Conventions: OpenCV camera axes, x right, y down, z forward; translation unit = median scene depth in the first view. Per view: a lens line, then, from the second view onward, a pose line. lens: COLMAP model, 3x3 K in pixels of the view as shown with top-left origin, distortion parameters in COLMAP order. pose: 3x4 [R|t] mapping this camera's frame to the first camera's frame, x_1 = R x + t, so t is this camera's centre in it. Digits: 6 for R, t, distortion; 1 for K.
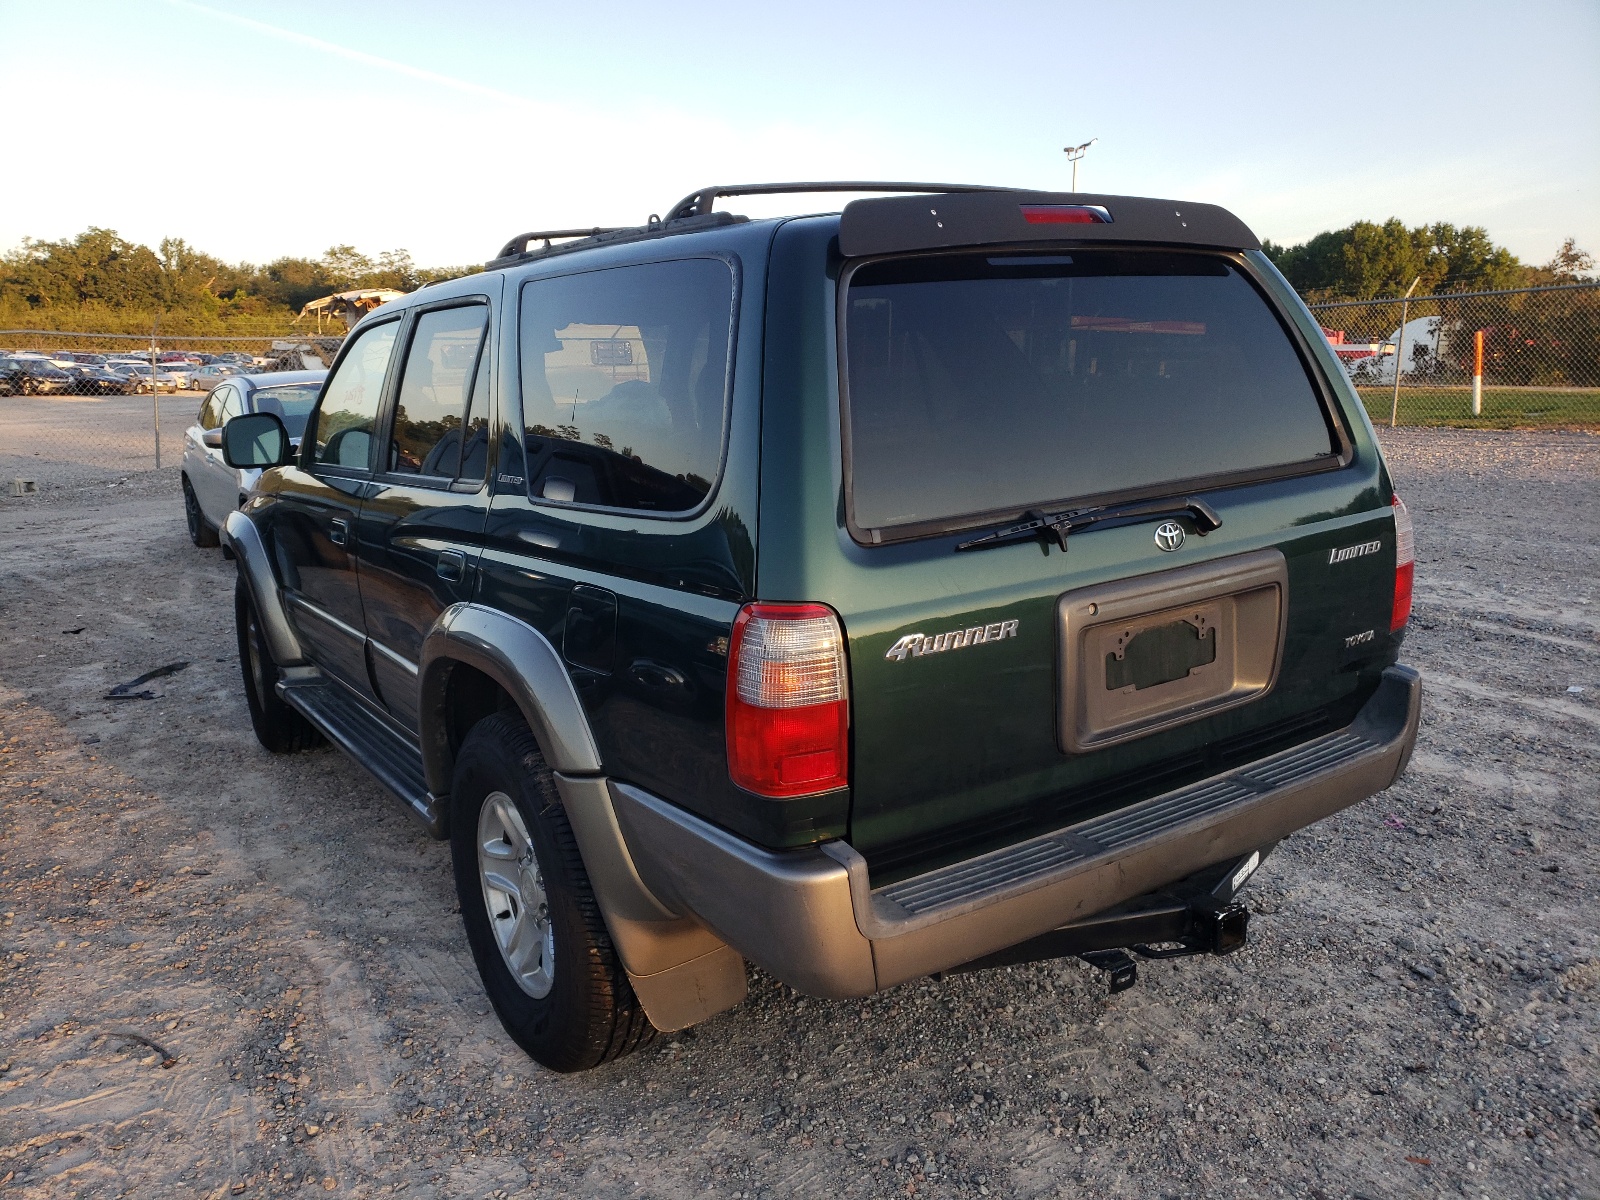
lens RADIAL K [[1247.8, 0, 796.3], [0, 1247.8, 601.2], [0, 0, 1]] dist [-0.000374, 0.000963]
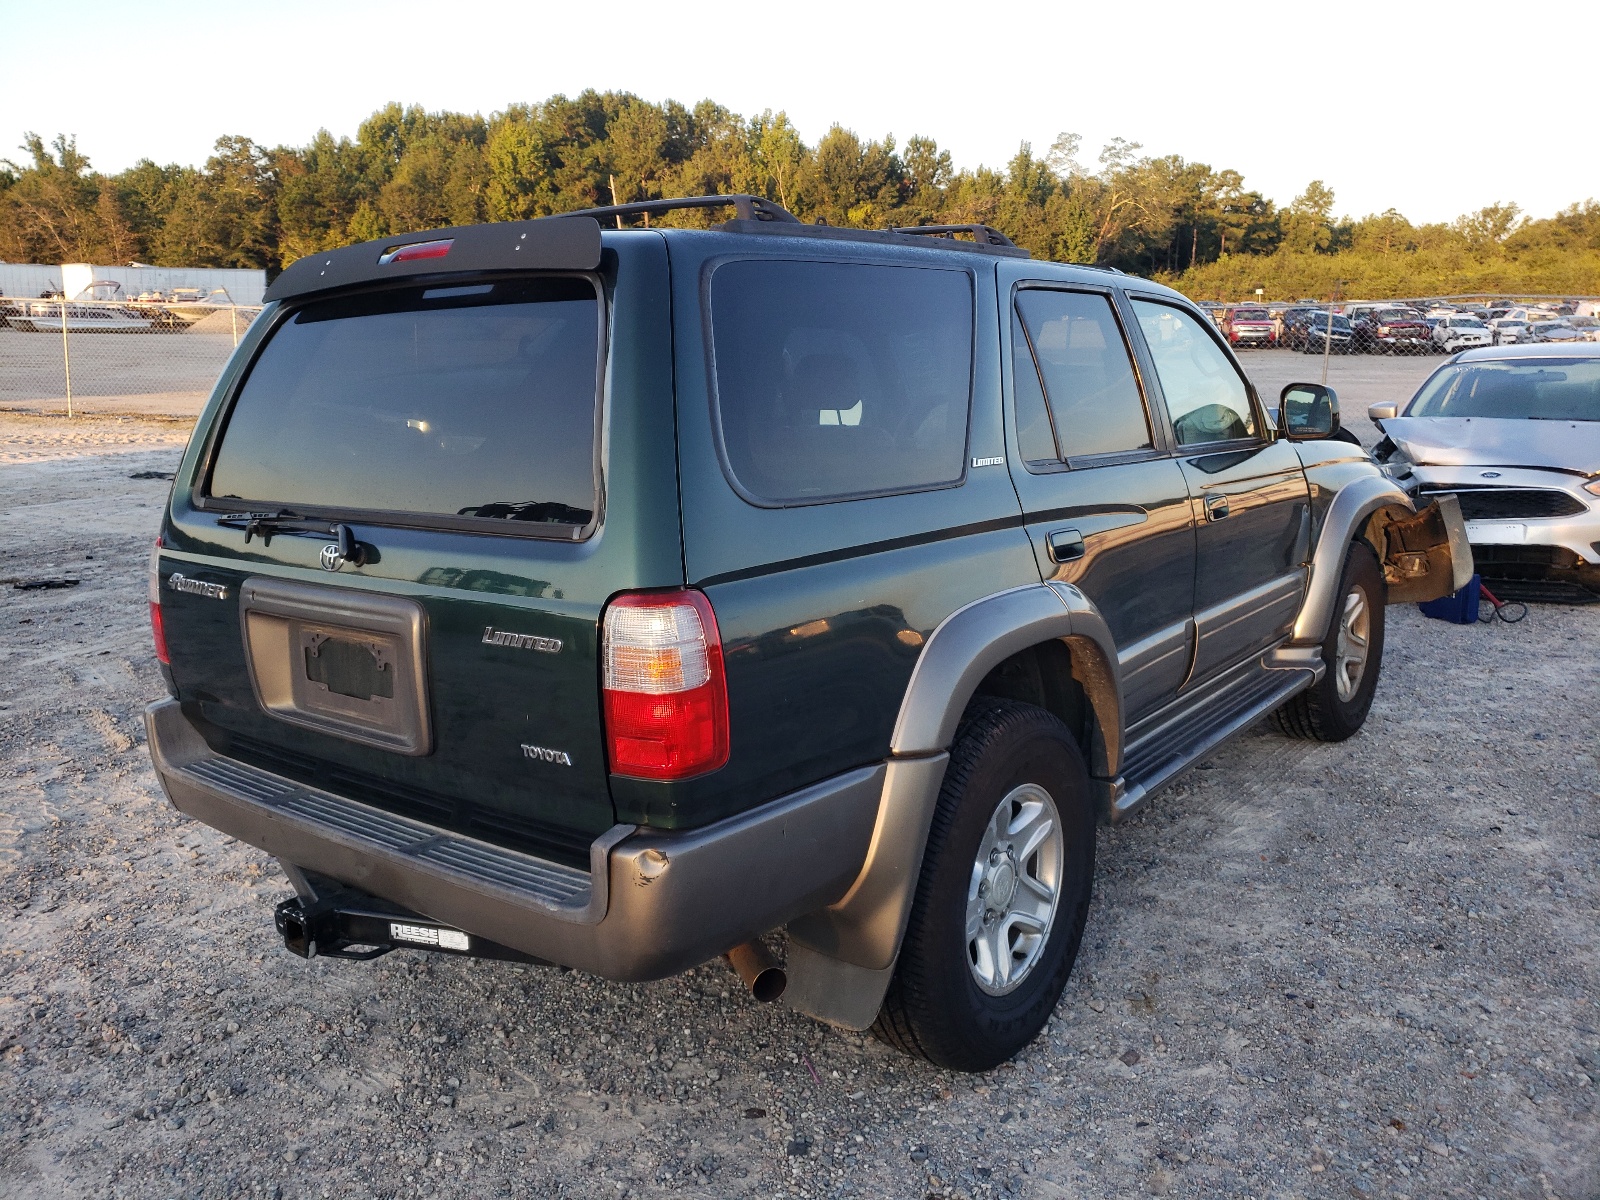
lens RADIAL K [[1247.8, 0, 795.0], [0, 1247.8, 598.1], [0, 0, 1]] dist [-0.000374, 0.000963]
pose [[0.325057, 0.207205, -0.922716, 1.333022], [-0.194247, 0.969526, 0.149287, -0.237671], [0.925530, 0.130708, 0.355400, 0.935113]]
